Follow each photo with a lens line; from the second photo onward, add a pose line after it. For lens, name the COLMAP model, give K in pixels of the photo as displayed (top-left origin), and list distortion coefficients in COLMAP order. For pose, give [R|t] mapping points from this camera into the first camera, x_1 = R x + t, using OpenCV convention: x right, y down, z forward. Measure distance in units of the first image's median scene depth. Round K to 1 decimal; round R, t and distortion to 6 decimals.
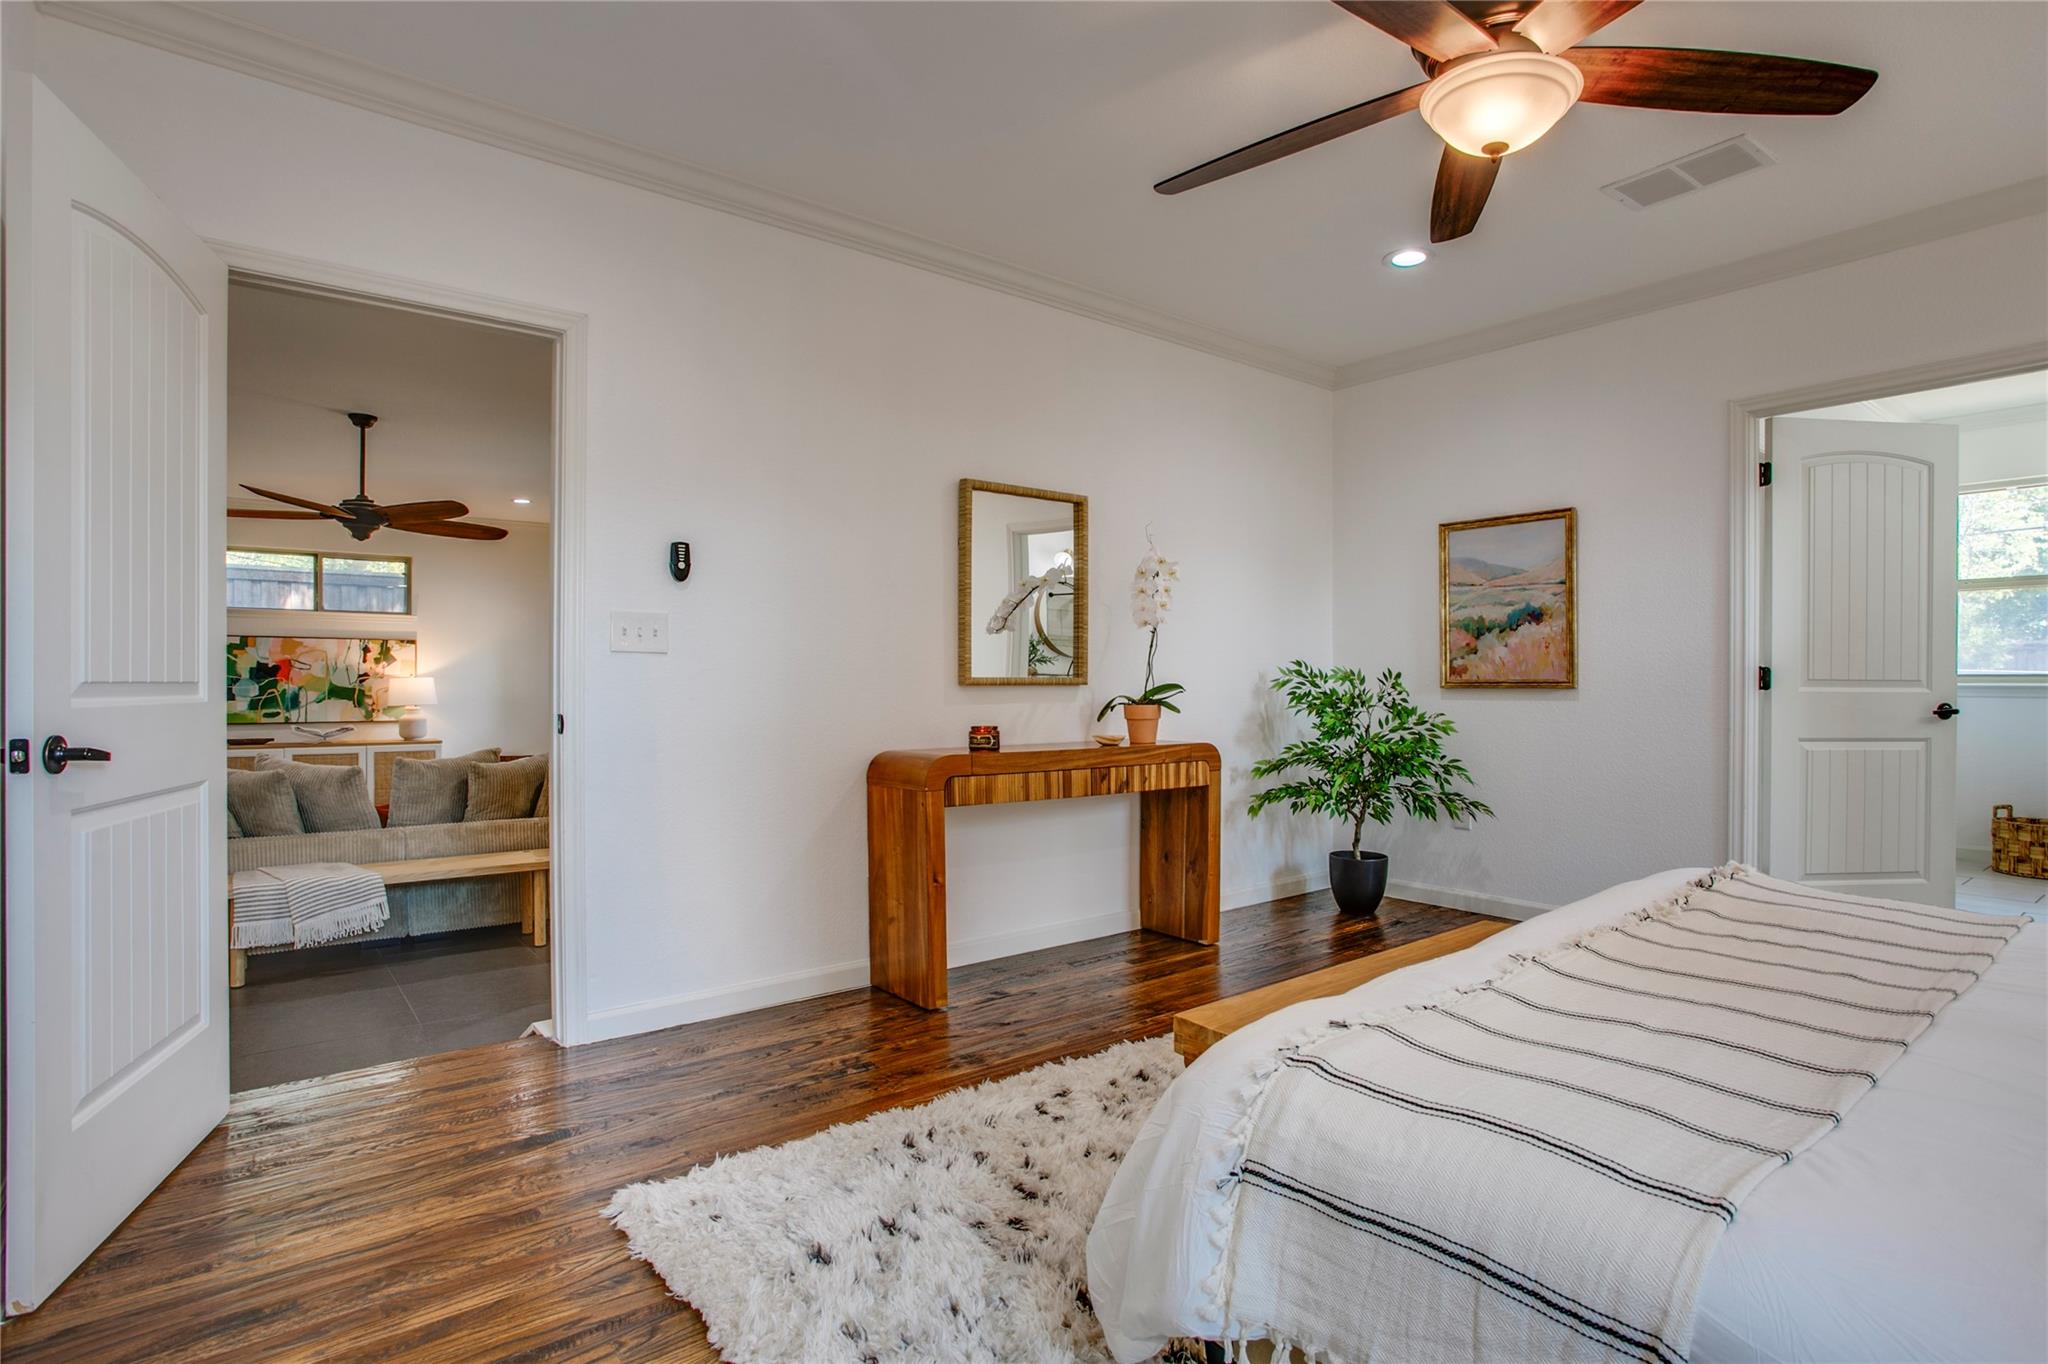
lens RADIAL K [[1093.3, 0, 1024.0], [0, 1093.3, 682.0], [0, 0, 1]] dist [-0.002977, -0.000364]
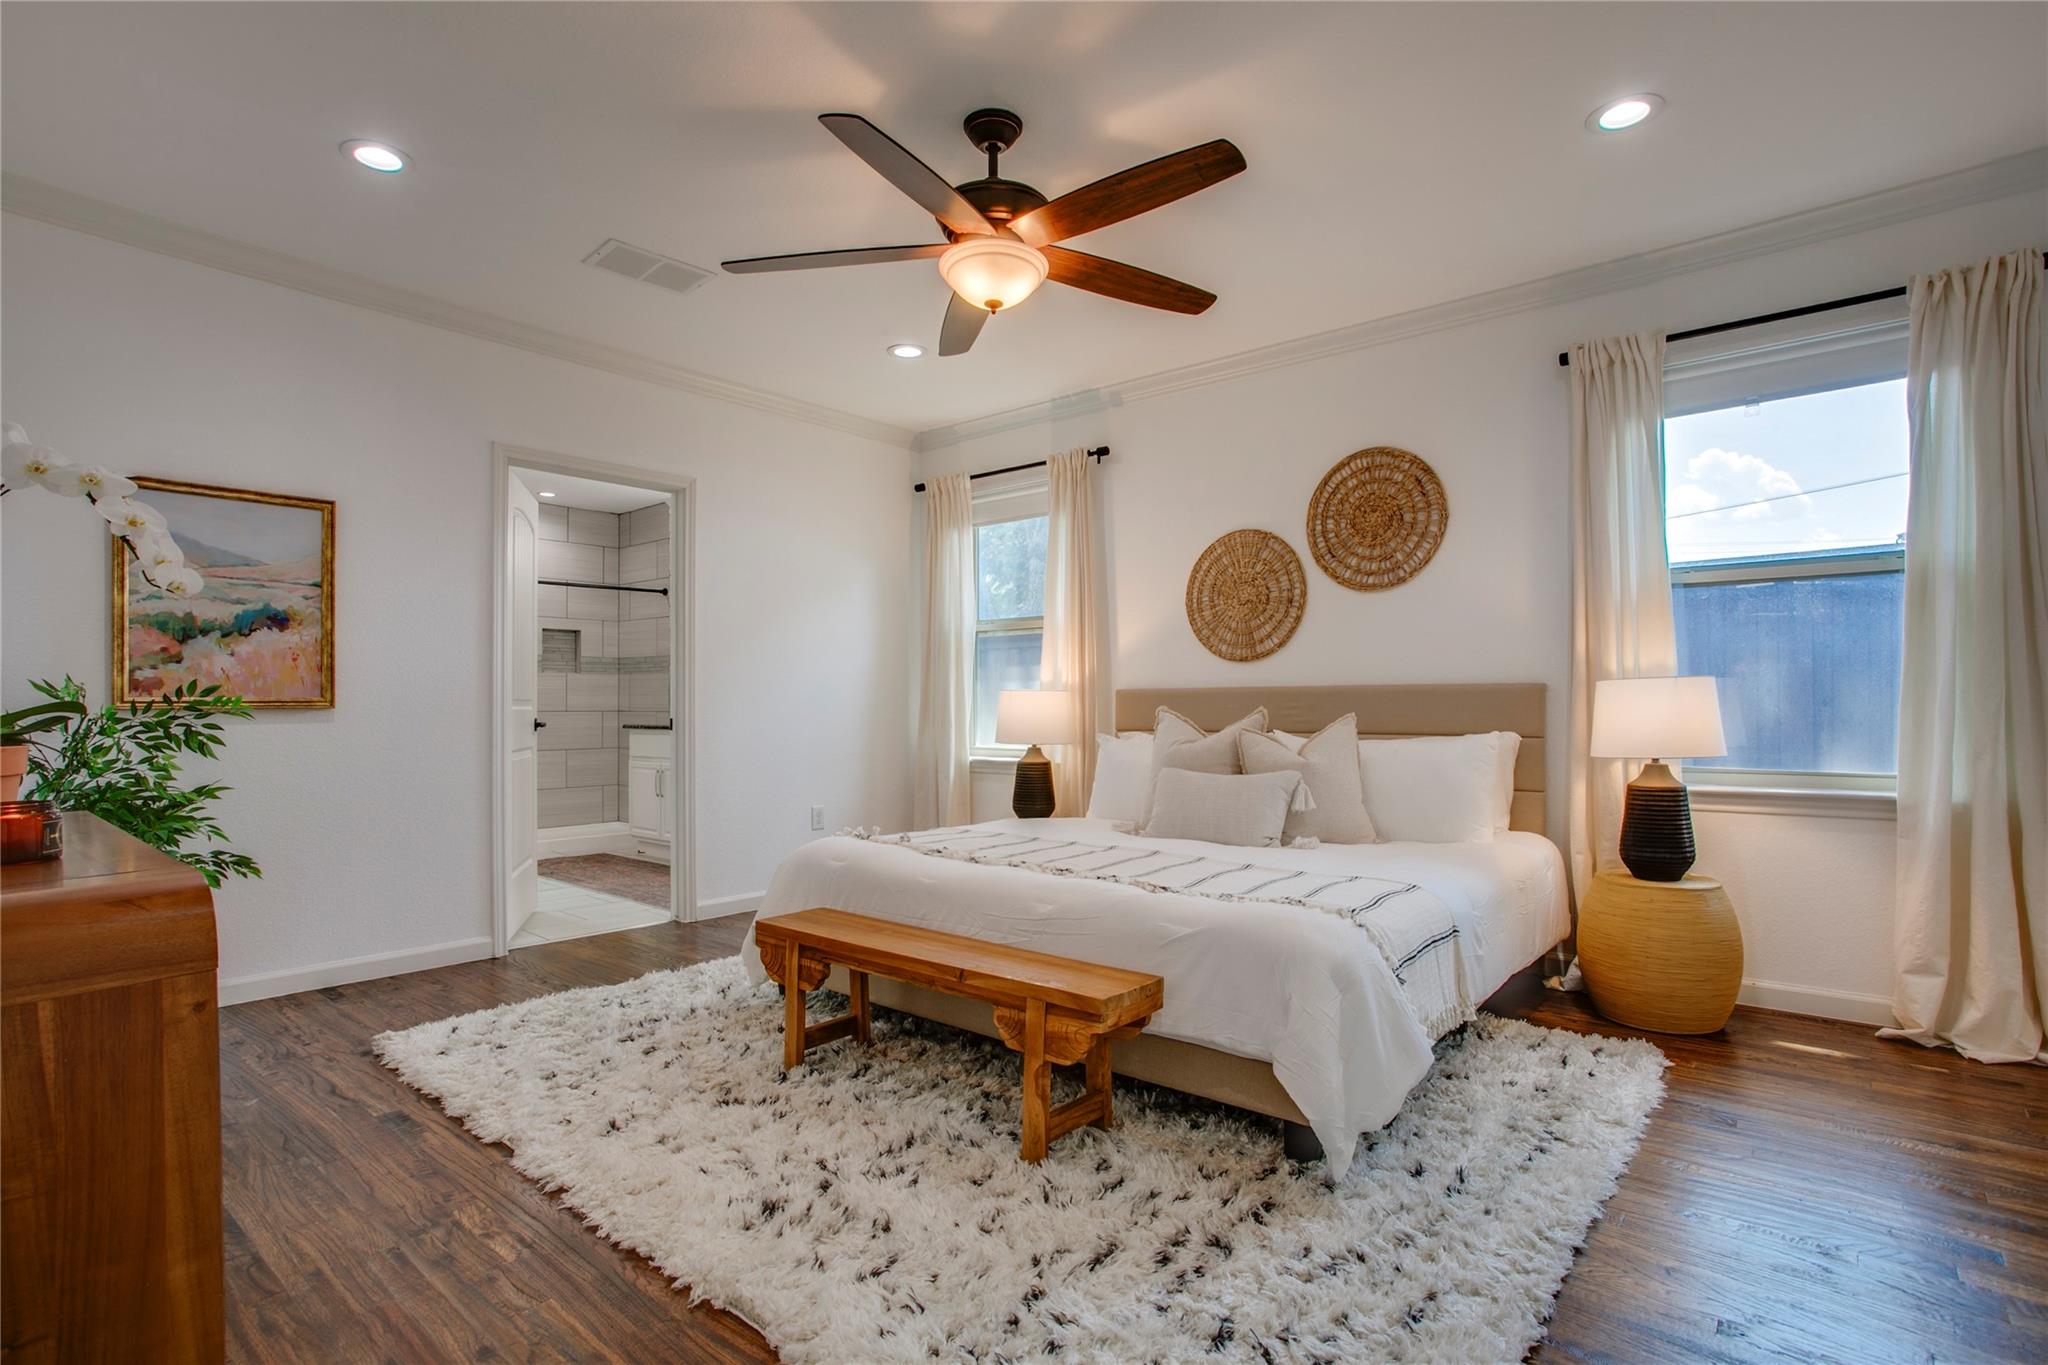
lens RADIAL K [[1045.3, 0, 1024.0], [0, 1045.3, 682.5], [0, 0, 1]] dist [-0.000252, 0.000025]
pose [[-0.197848, 0.020241, 0.980024, -0.420475], [0.002505, 0.999794, -0.020144, 0.003328], [-0.980230, -0.001530, -0.197858, 0.622515]]
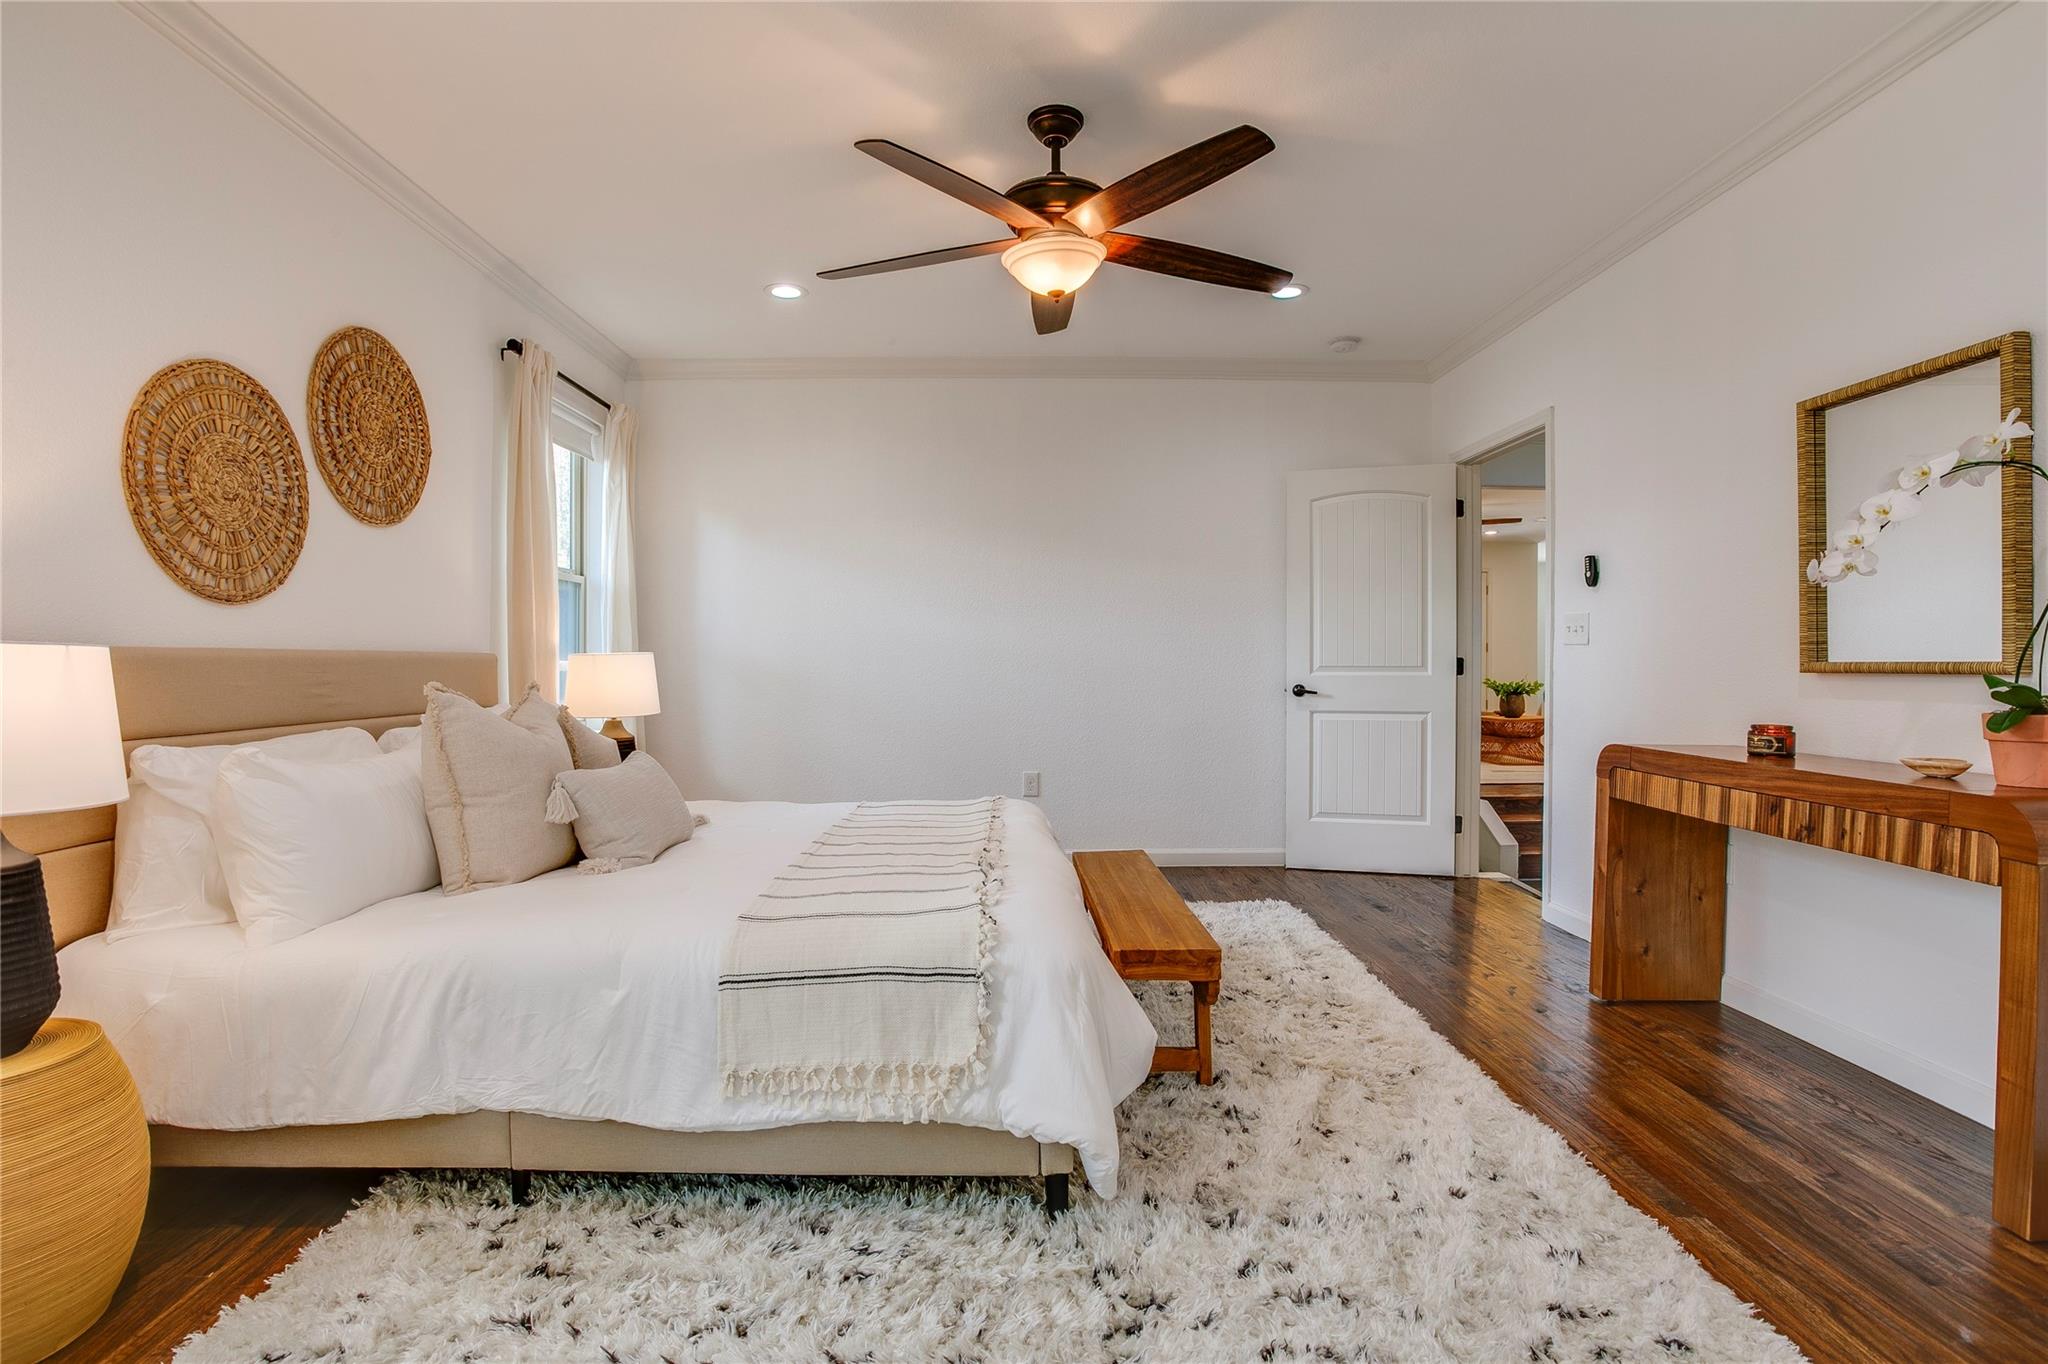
lens RADIAL K [[1093.3, 0, 1024.0], [0, 1093.3, 682.0], [0, 0, 1]] dist [-0.002977, -0.000364]
pose [[-0.618146, 0.013924, -0.785940, 0.798129], [0.001179, 0.999858, 0.016787, -0.003791], [0.786063, 0.009450, -0.618075, 0.941601]]
